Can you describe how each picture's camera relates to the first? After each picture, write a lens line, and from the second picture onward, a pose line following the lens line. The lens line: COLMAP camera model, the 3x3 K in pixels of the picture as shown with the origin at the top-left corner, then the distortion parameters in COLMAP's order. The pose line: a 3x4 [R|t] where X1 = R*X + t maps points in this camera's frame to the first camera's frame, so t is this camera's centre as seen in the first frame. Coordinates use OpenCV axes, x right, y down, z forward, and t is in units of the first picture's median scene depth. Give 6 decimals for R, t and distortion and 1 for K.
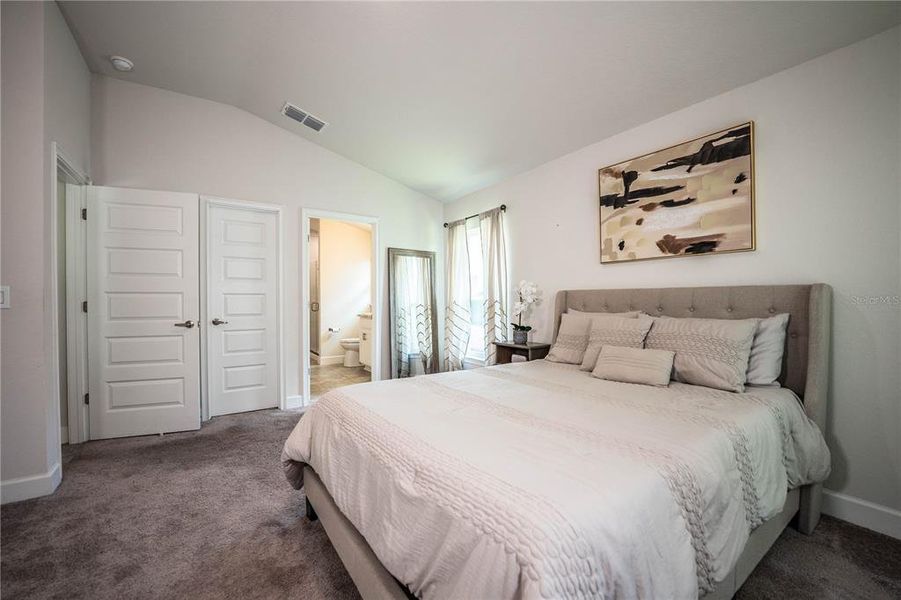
lens RADIAL K [[367.1, 0, 452.0], [0, 367.1, 296.6], [0, 0, 1]] dist [-0.025094, 0.001998]
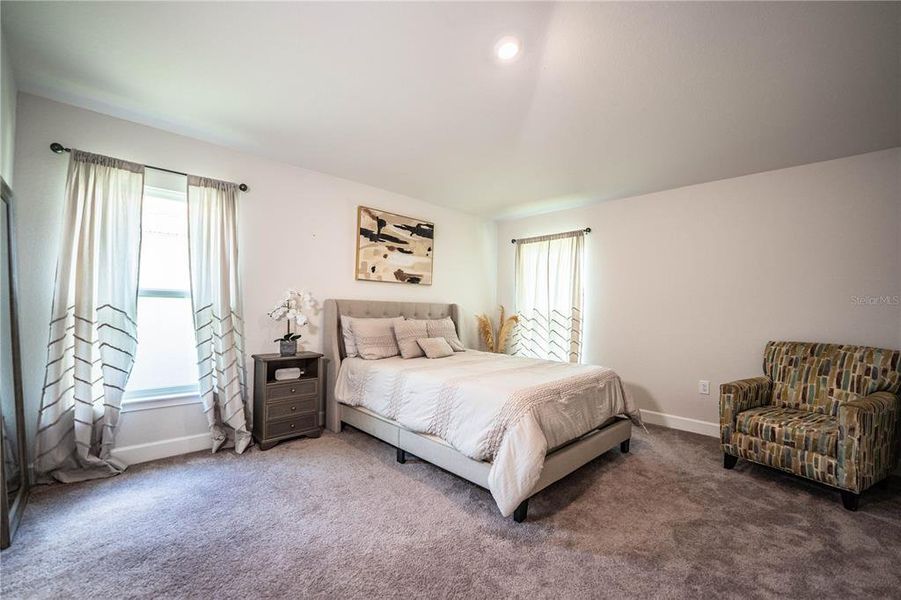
lens RADIAL K [[367.1, 0, 453.0], [0, 367.1, 294.9], [0, 0, 1]] dist [-0.025094, 0.001998]
pose [[-0.164530, 0.025184, 0.986051, -1.023776], [-0.042317, 0.998573, -0.032565, -0.010999], [-0.985464, -0.047084, -0.163230, 0.992331]]
